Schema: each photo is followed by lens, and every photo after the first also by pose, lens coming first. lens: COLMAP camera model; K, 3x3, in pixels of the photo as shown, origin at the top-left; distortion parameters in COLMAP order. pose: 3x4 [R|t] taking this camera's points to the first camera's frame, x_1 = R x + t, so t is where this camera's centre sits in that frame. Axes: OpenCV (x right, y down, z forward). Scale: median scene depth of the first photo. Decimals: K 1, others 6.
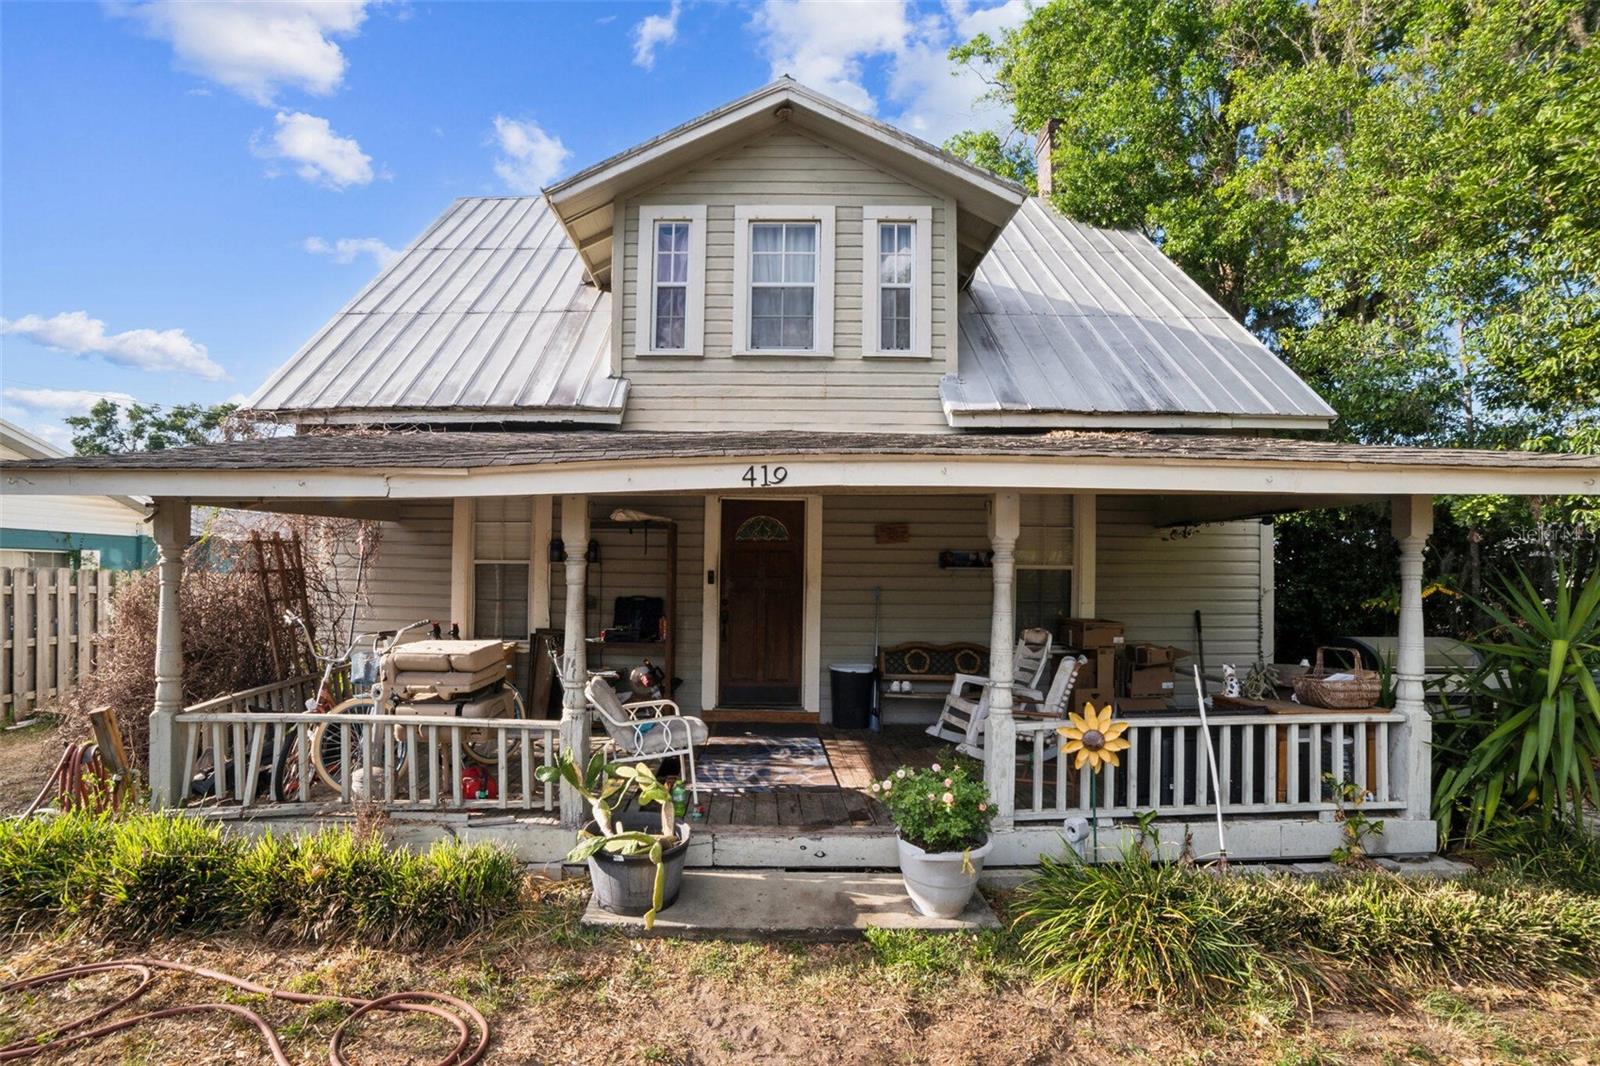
lens RADIAL K [[721.0, 0, 756.1], [0, 721.0, 565.3], [0, 0, 1]] dist [-0.053383, -0.000160]
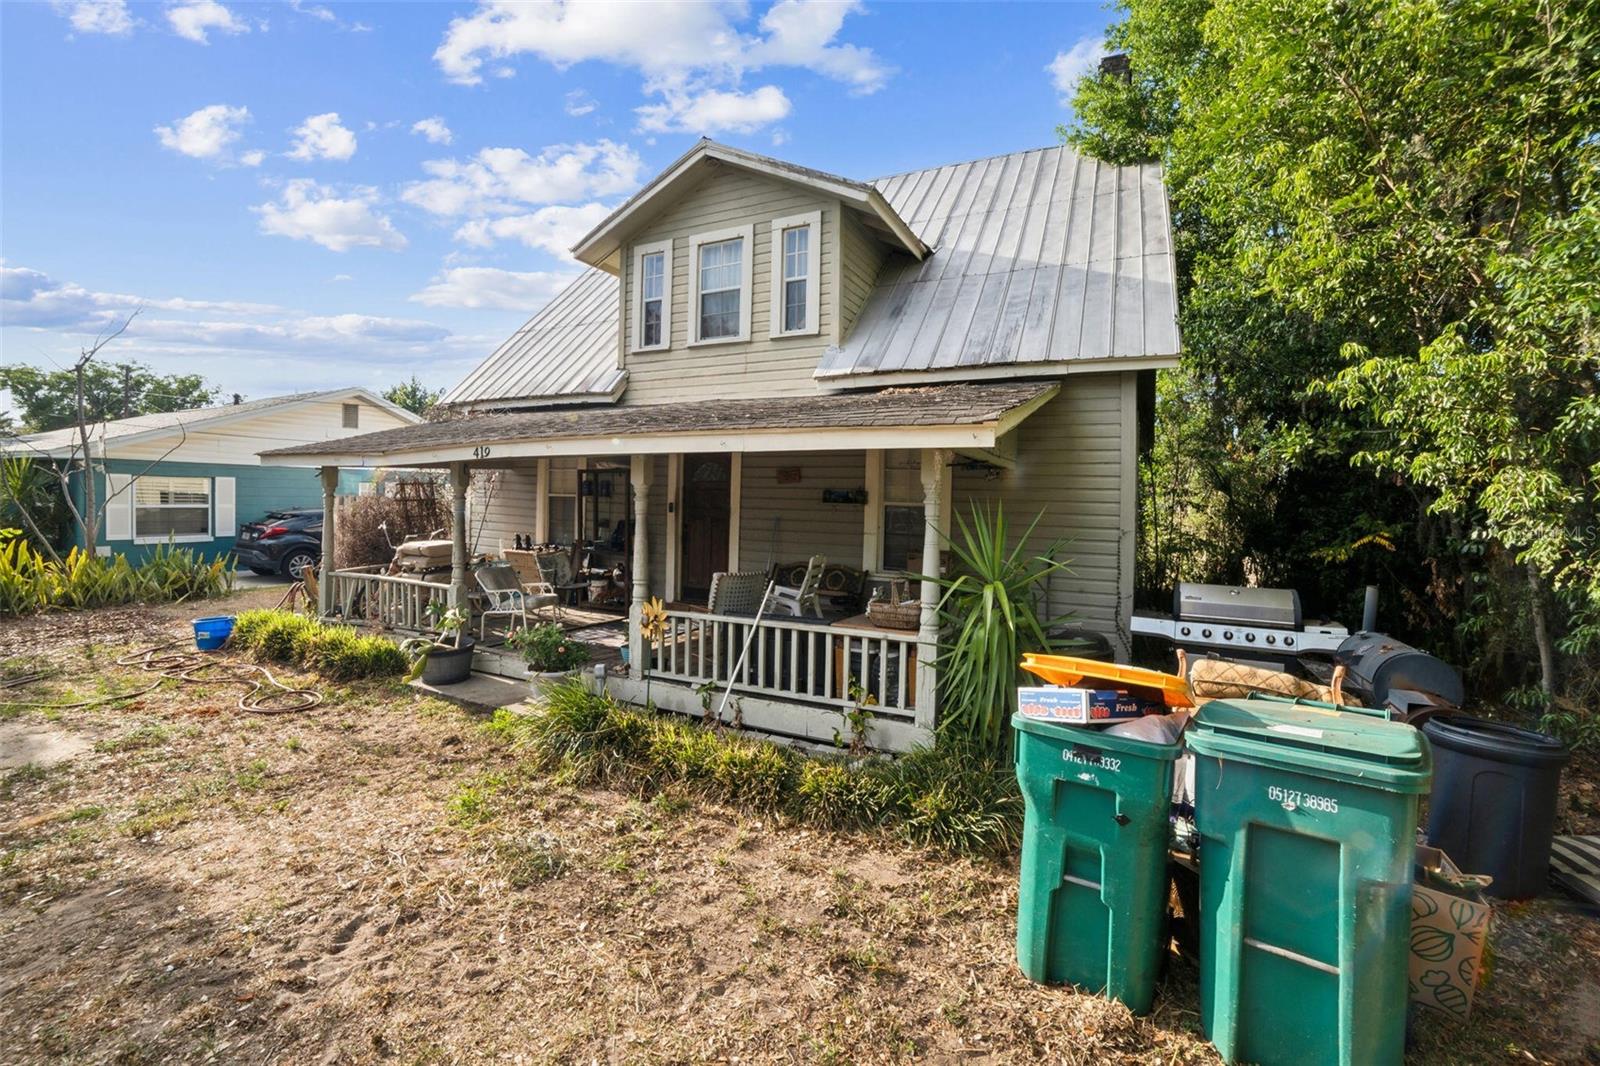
lens RADIAL K [[658.3, 0, 764.4], [0, 658.3, 497.6], [0, 0, 1]] dist [-0.045903, 0.000034]
pose [[0.894600, 0.010122, -0.446752, 0.709605], [-0.007014, 0.999938, 0.008610, -0.015582], [0.446812, -0.004569, 0.894616, -0.066195]]
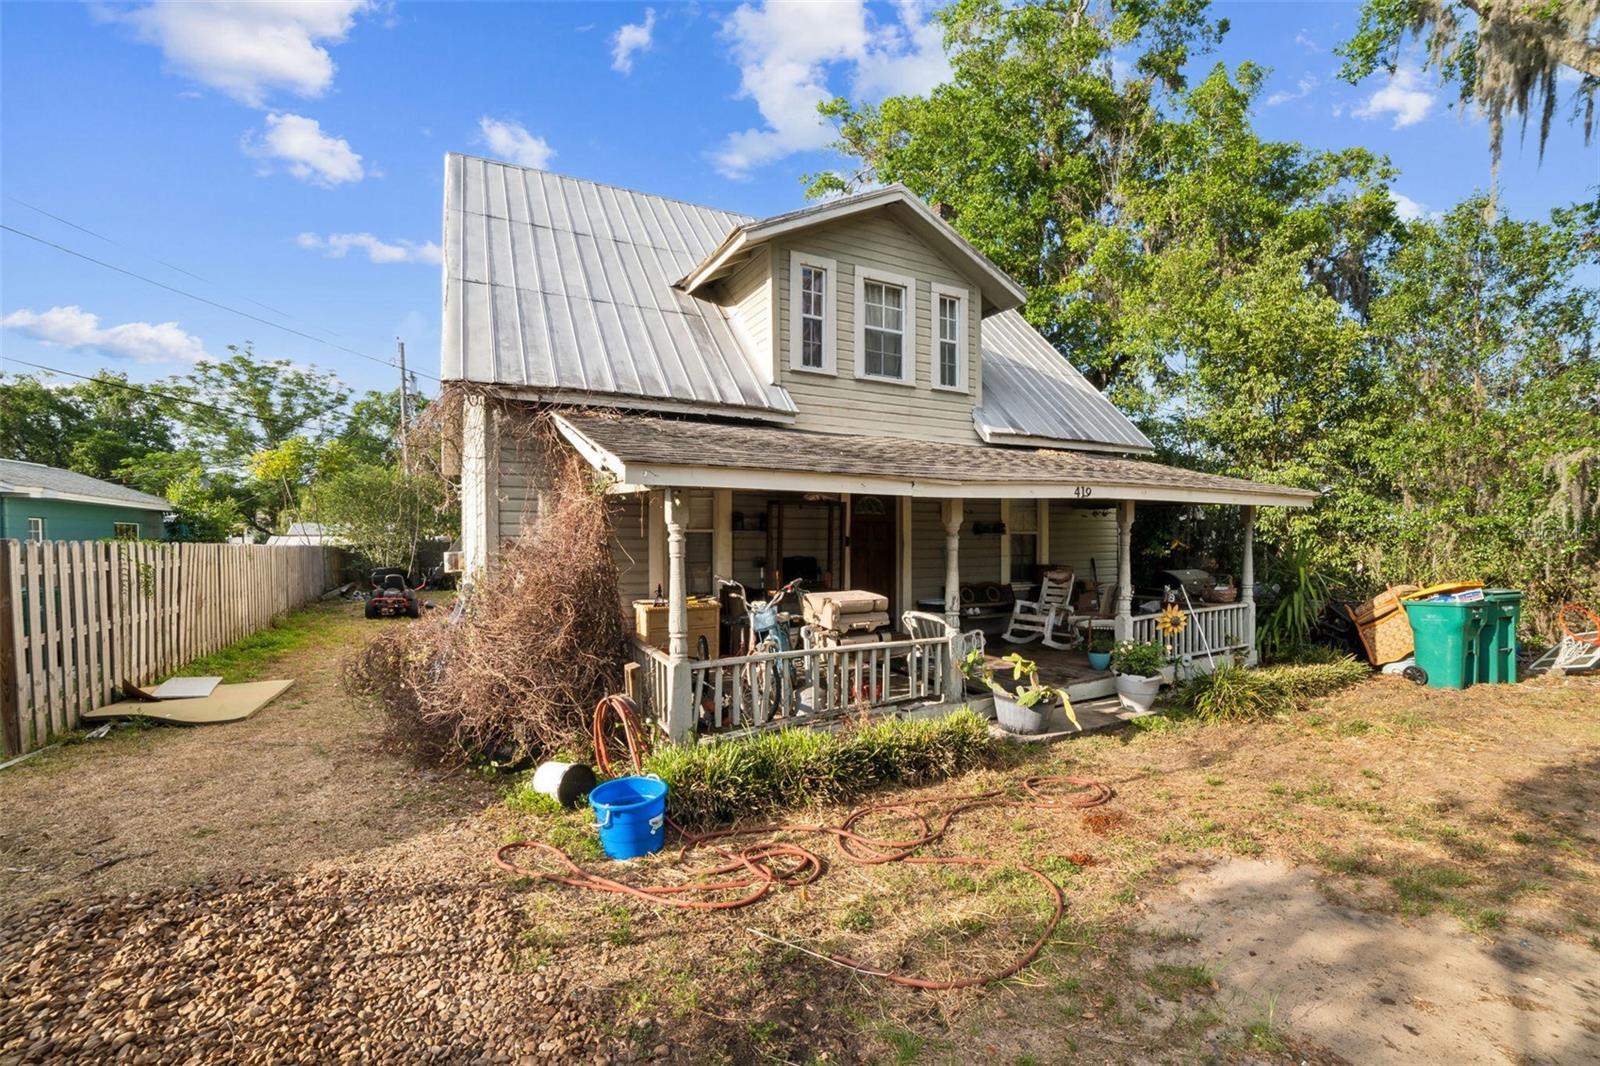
lens RADIAL K [[668.0, 0, 807.6], [0, 668.0, 557.5], [0, 0, 1]] dist [-0.080924, 0.026795]
pose [[0.877310, -0.023593, 0.479344, -0.763345], [-0.003066, 0.998495, 0.054758, -0.023055], [-0.479914, -0.049510, 0.875917, -0.077685]]
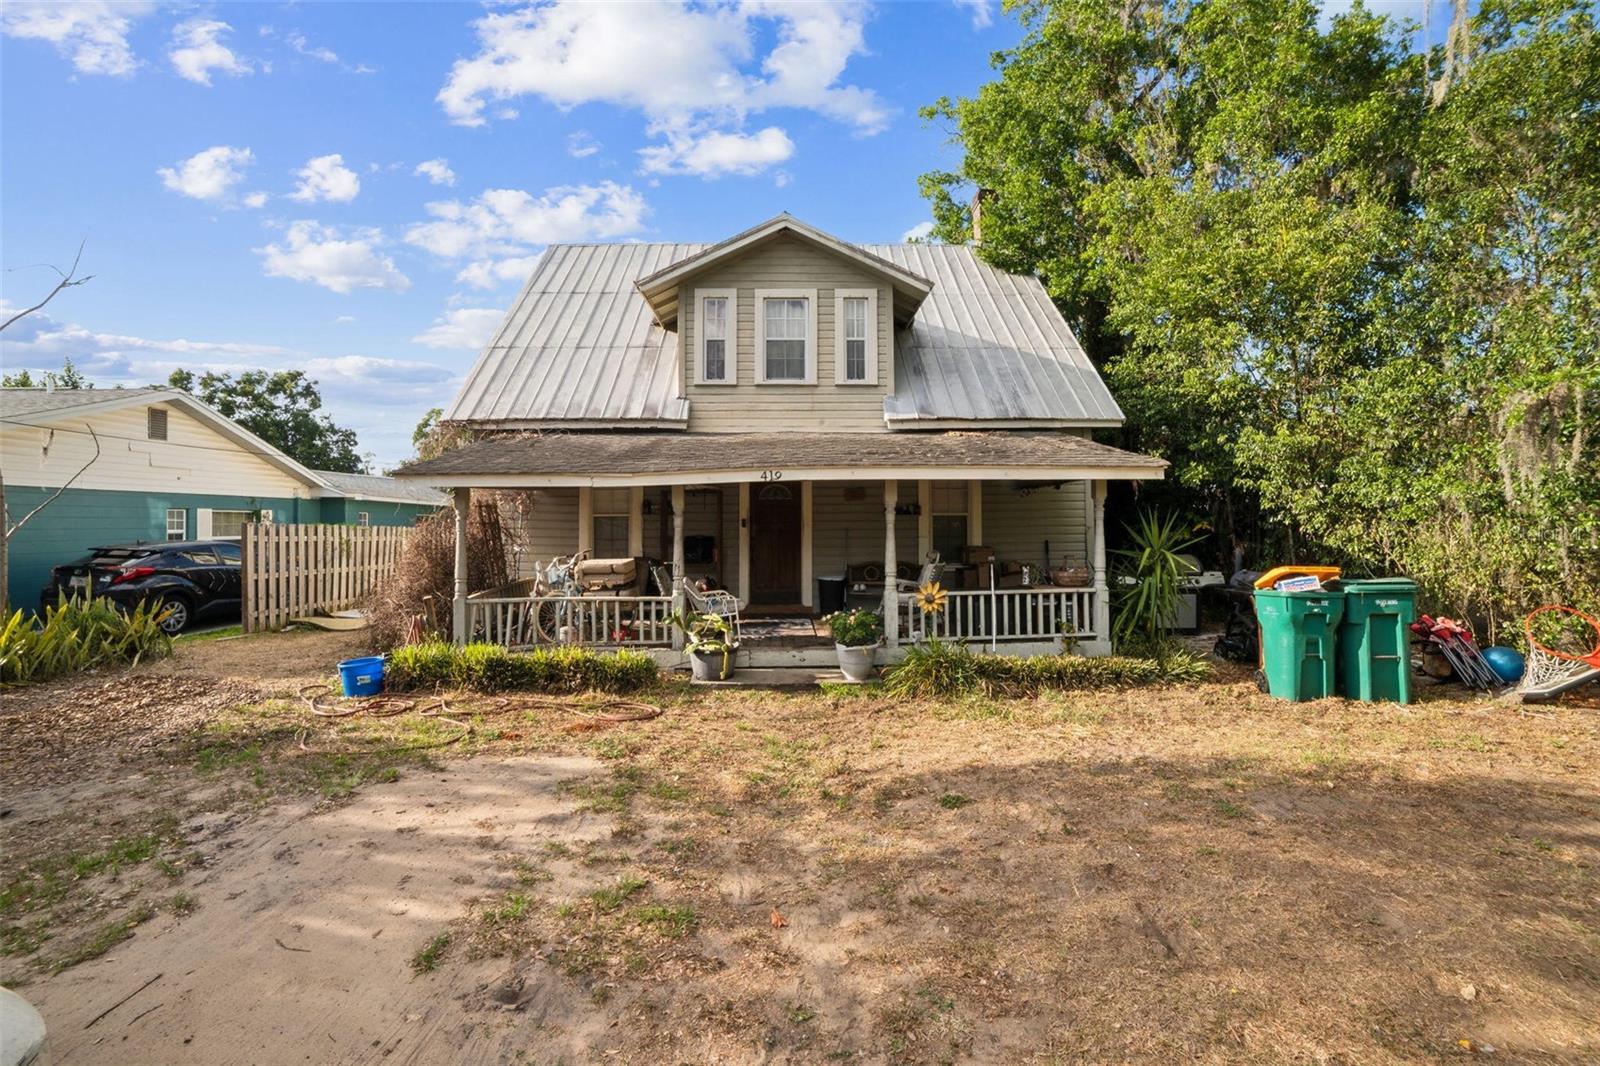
lens RADIAL K [[666.9, 0, 794.0], [0, 666.9, 523.7], [0, 0, 1]] dist [-0.040656, 0.000017]
pose [[0.999552, -0.014453, 0.026205, 0.013463], [0.013921, 0.999696, 0.020344, -0.011482], [-0.026491, -0.019970, 0.999450, -0.523674]]
